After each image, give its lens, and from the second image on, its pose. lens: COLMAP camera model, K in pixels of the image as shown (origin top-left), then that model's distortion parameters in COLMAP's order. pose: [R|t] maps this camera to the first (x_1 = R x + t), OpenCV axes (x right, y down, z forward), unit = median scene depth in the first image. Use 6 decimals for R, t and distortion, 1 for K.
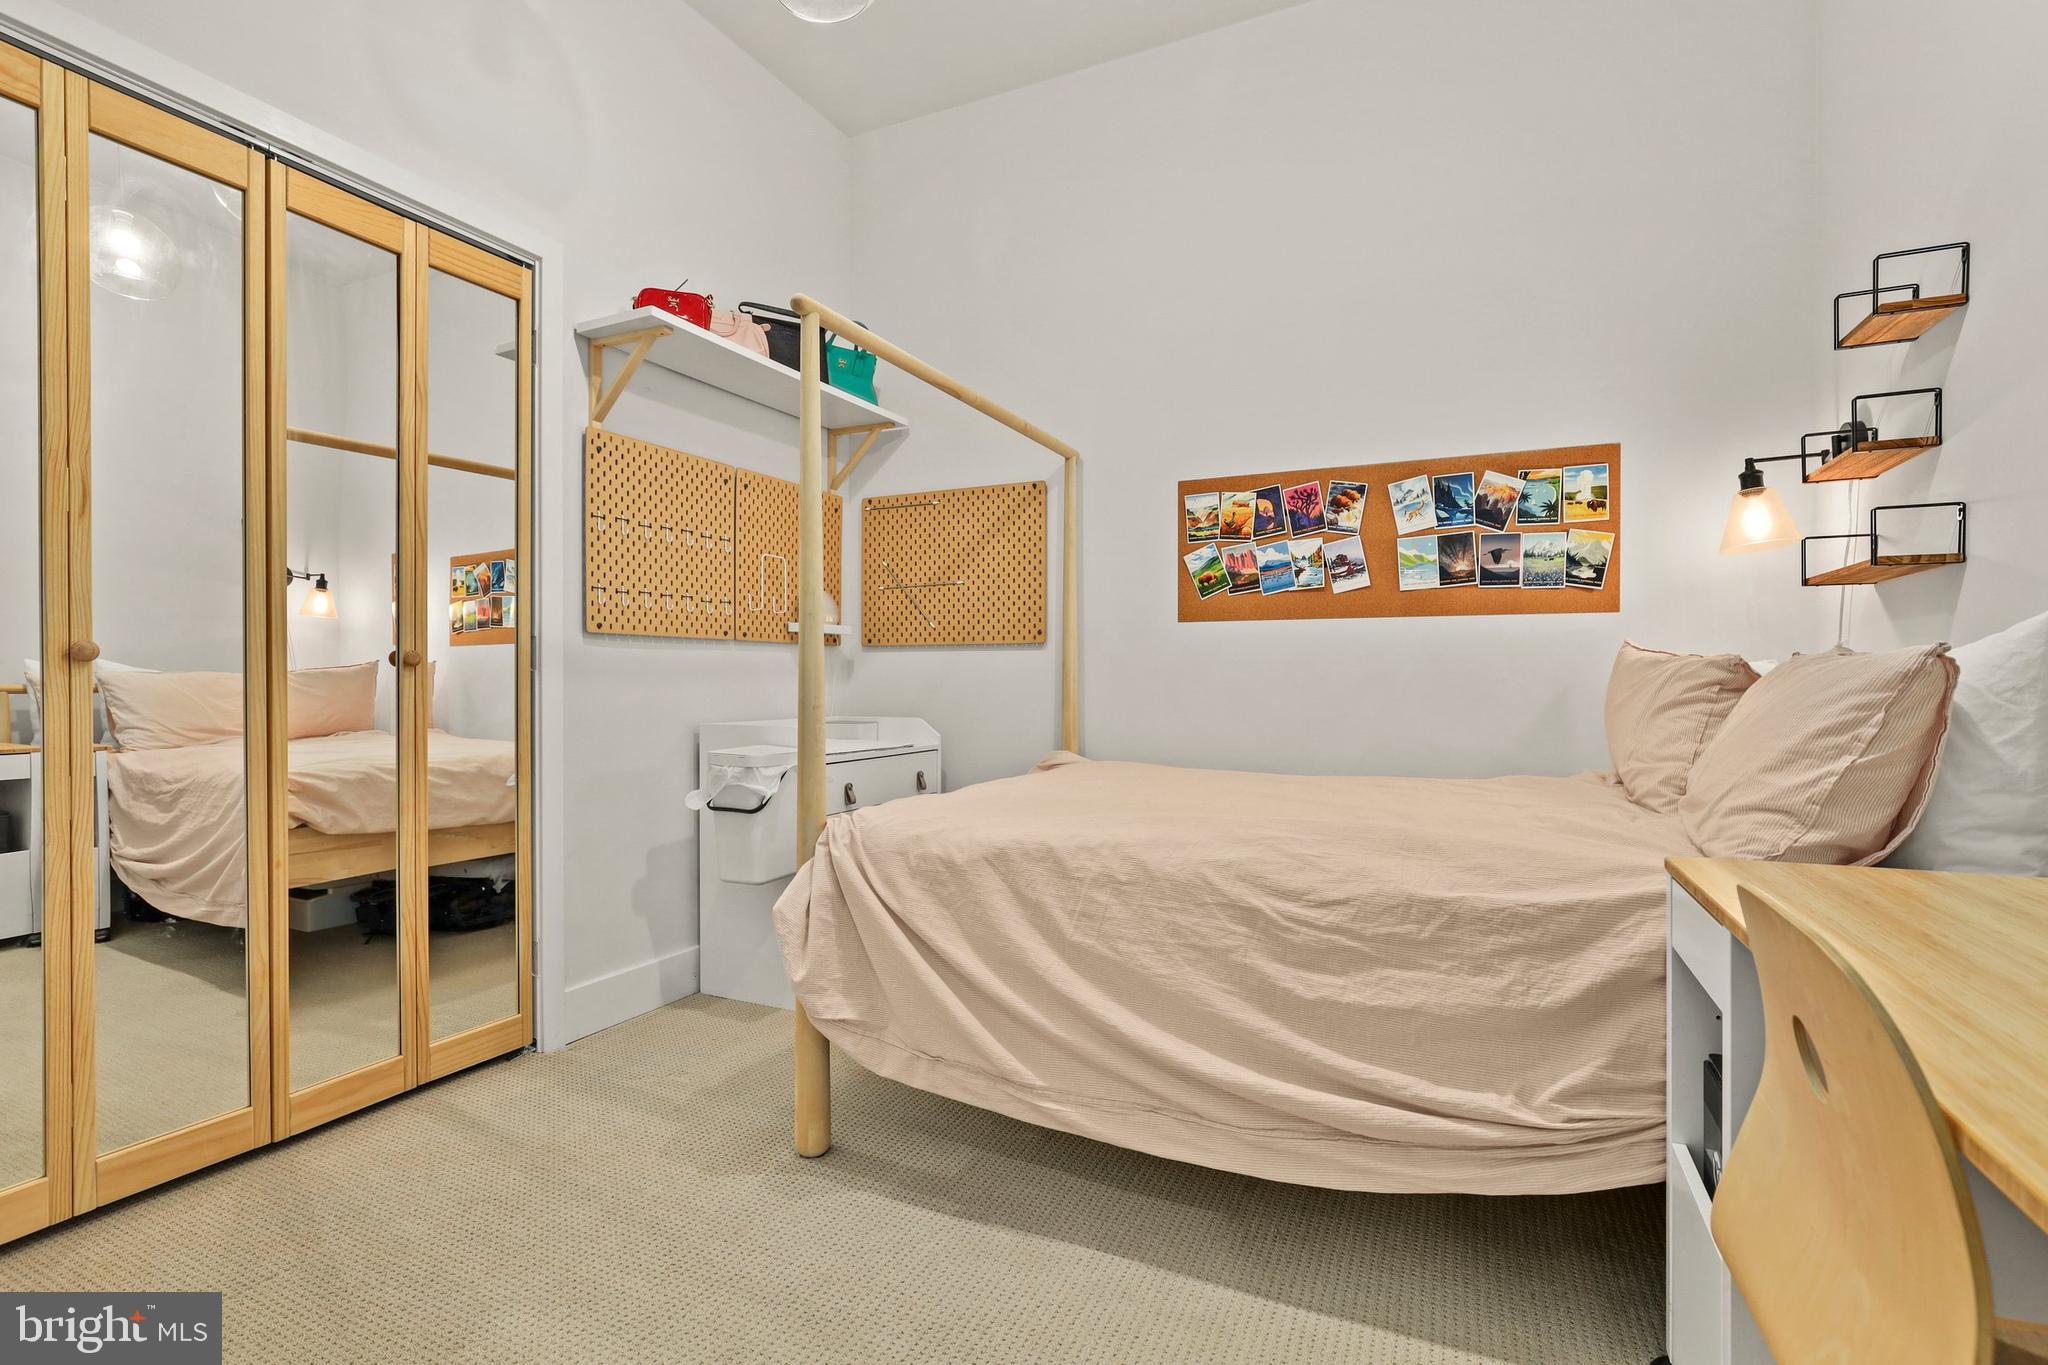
lens RADIAL K [[958.0, 0, 1019.3], [0, 958.0, 682.2], [0, 0, 1]] dist [-0.020995, 0.007830]
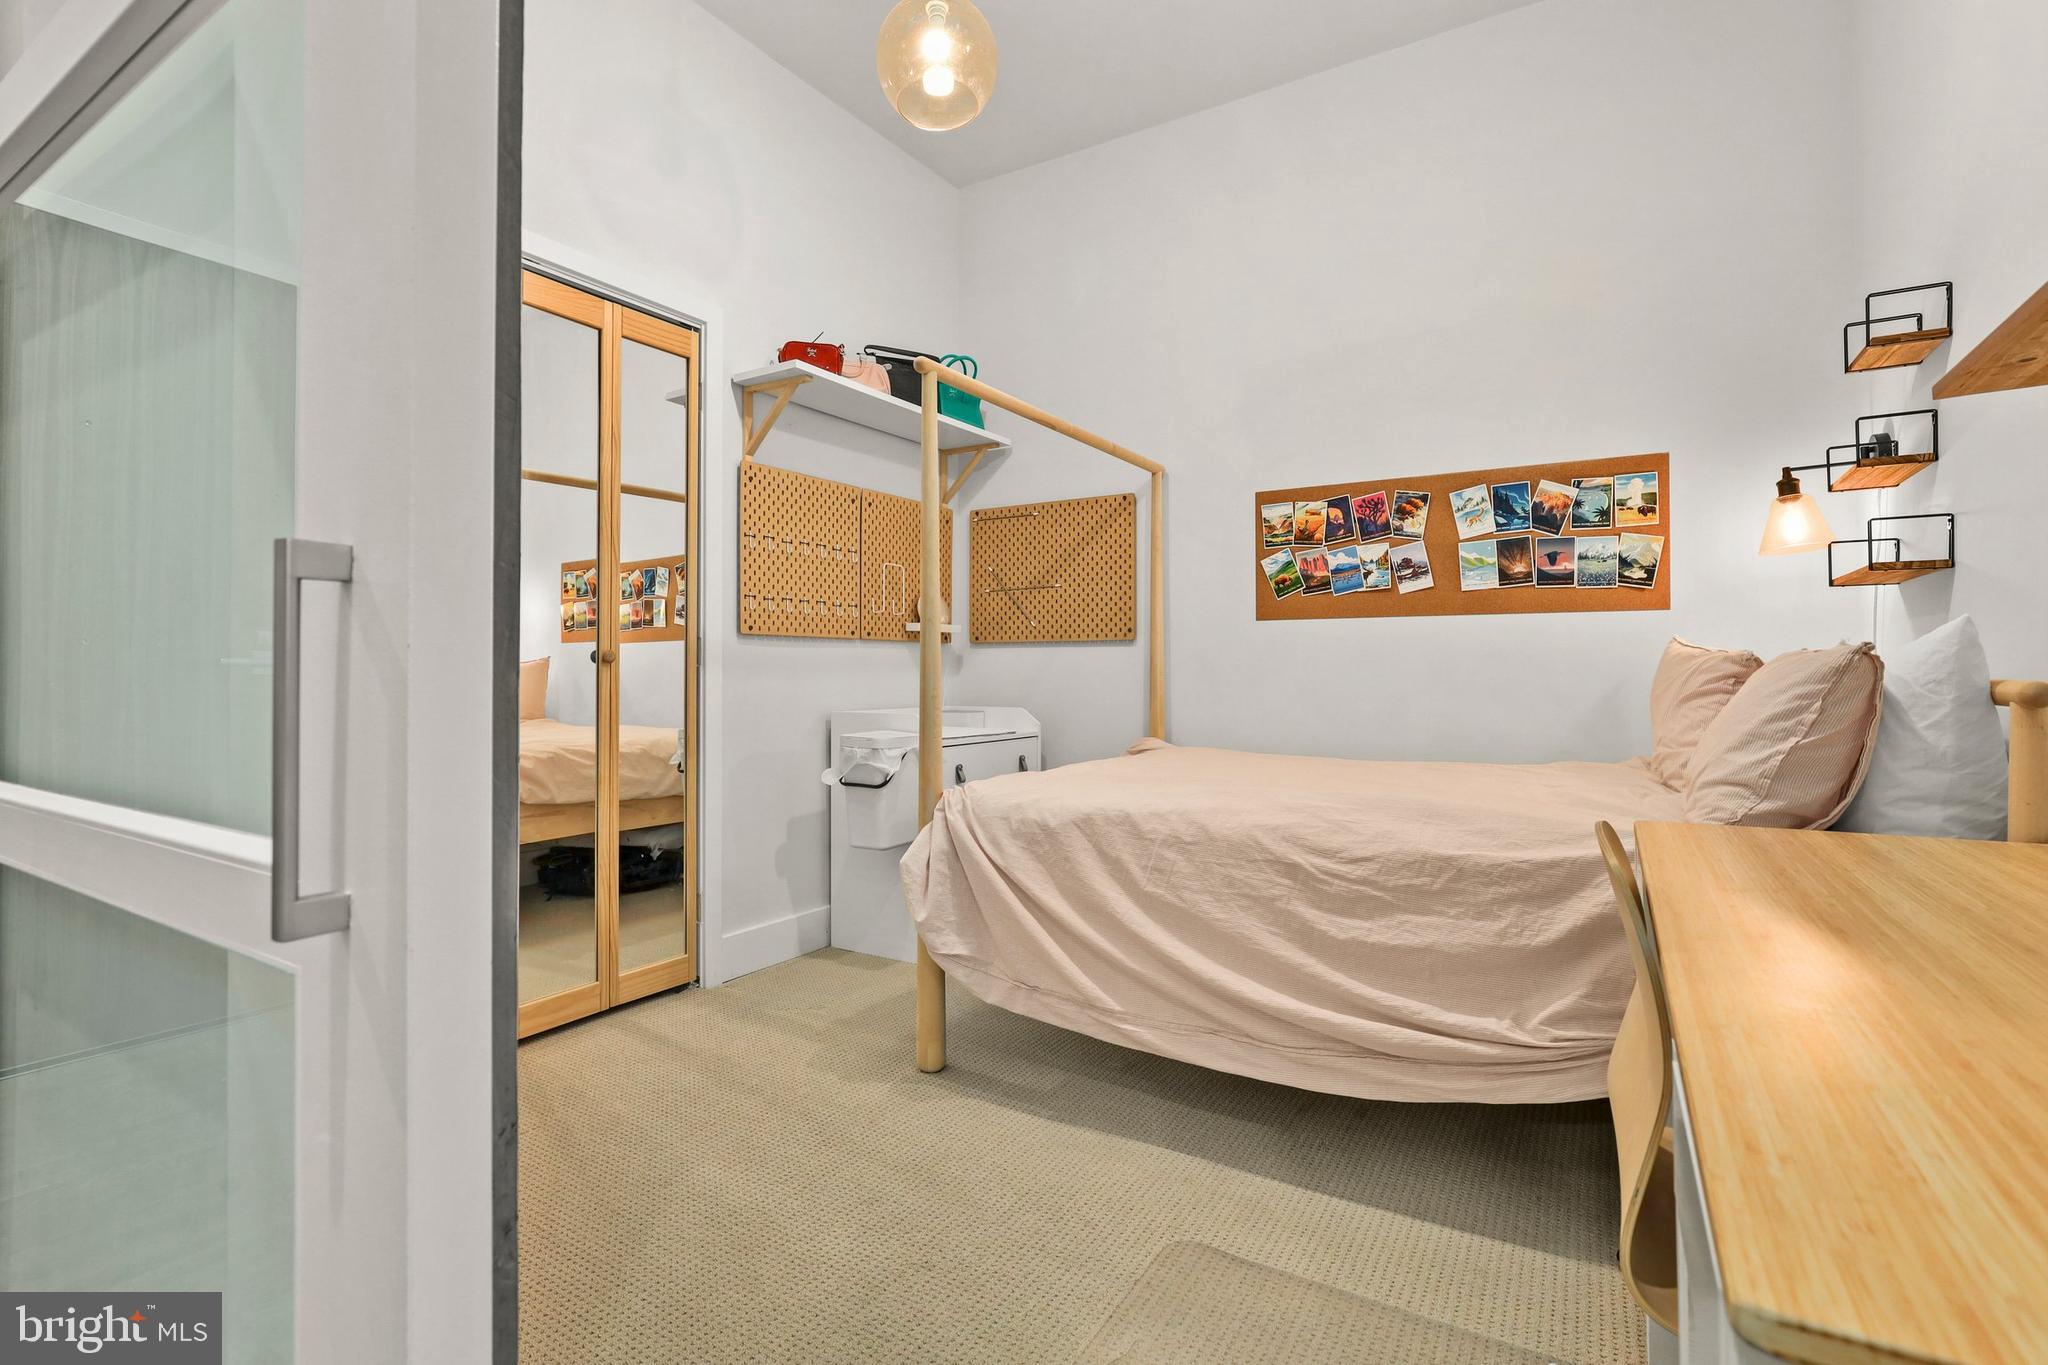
lens RADIAL K [[958.0, 0, 1019.3], [0, 958.0, 682.2], [0, 0, 1]] dist [-0.020995, 0.007830]
pose [[0.994089, 0.000219, -0.108568, 0.023441], [0.000560, 0.999974, 0.007145, -0.000452], [0.108567, -0.007163, 0.994063, -0.176949]]
